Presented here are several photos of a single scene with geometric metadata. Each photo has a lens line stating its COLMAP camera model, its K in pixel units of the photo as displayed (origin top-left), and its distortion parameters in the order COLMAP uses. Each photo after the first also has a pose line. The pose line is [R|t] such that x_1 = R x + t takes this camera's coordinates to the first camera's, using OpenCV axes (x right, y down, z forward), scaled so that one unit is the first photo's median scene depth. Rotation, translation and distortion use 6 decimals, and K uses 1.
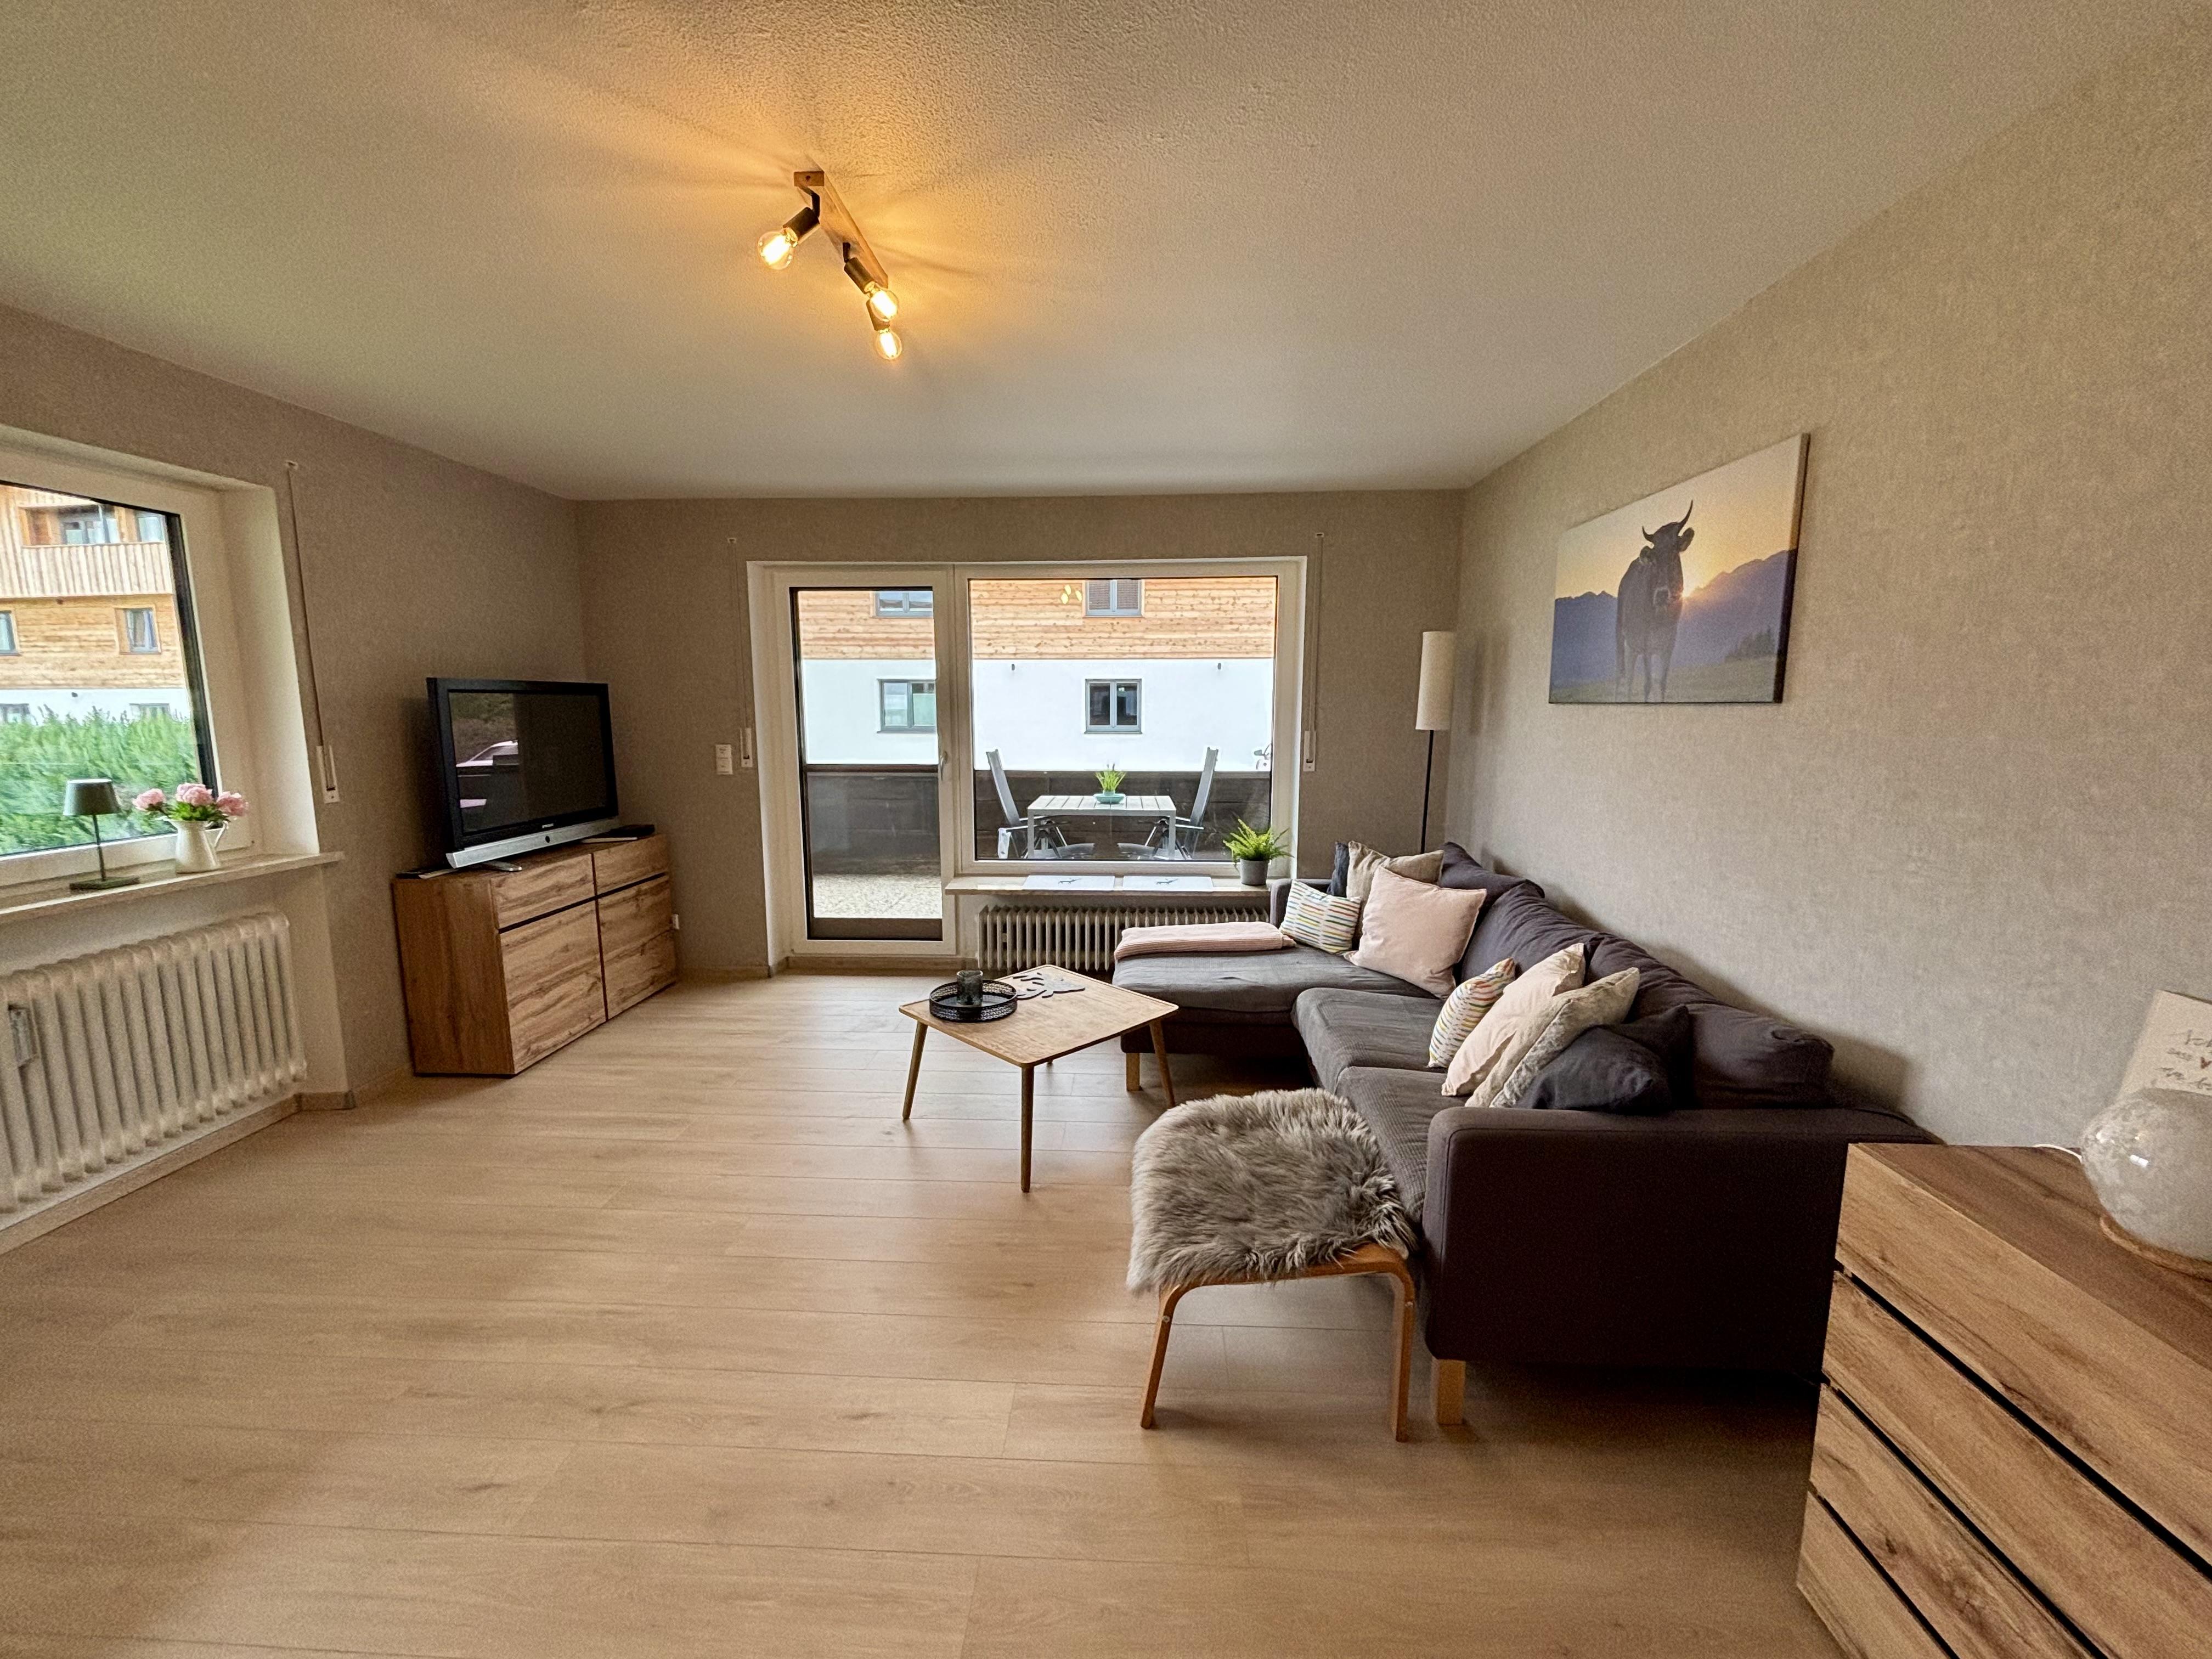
lens RADIAL K [[889.8, 0, 1105.2], [0, 889.8, 829.6], [0, 0, 1]] dist [0.004226, -0.000277]
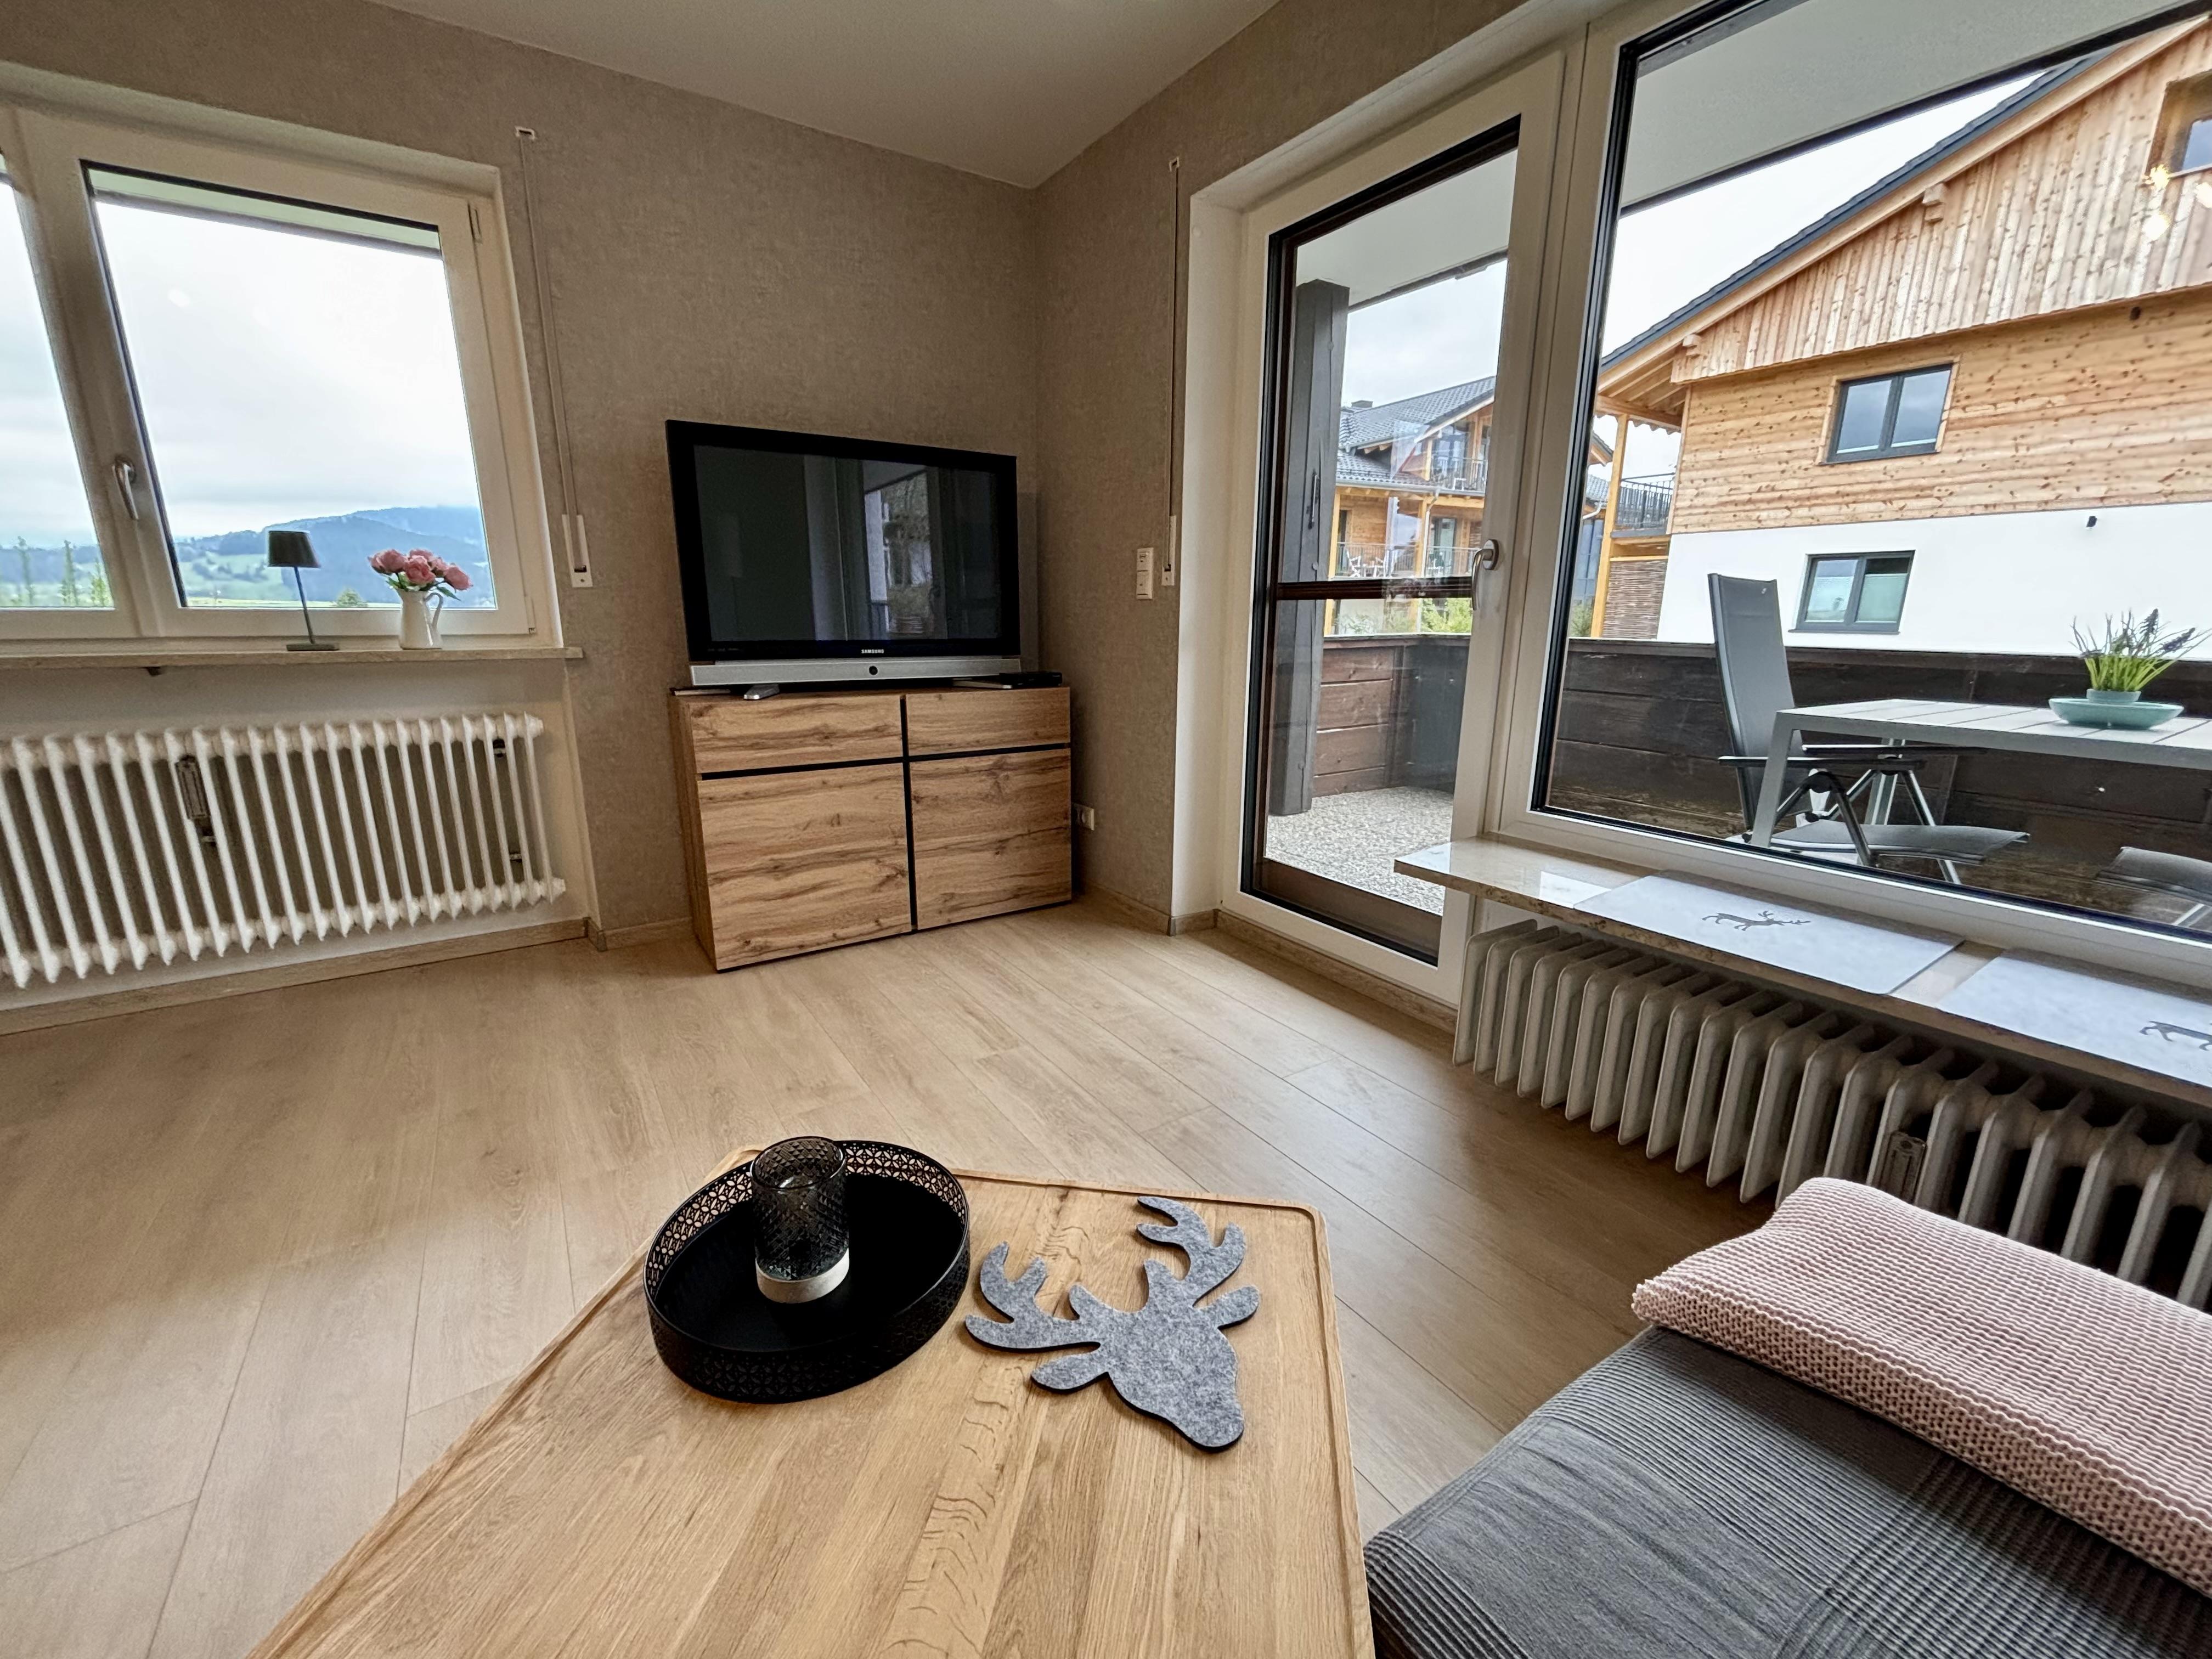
lens RADIAL K [[889.8, 0, 1103.6], [0, 889.8, 827.1], [0, 0, 1]] dist [0.004226, -0.000277]
pose [[0.589036, 0.195642, -0.784066, 0.084290], [-0.118868, 0.980674, 0.155400, 0.001139], [0.799316, 0.001665, 0.600908, 0.723885]]
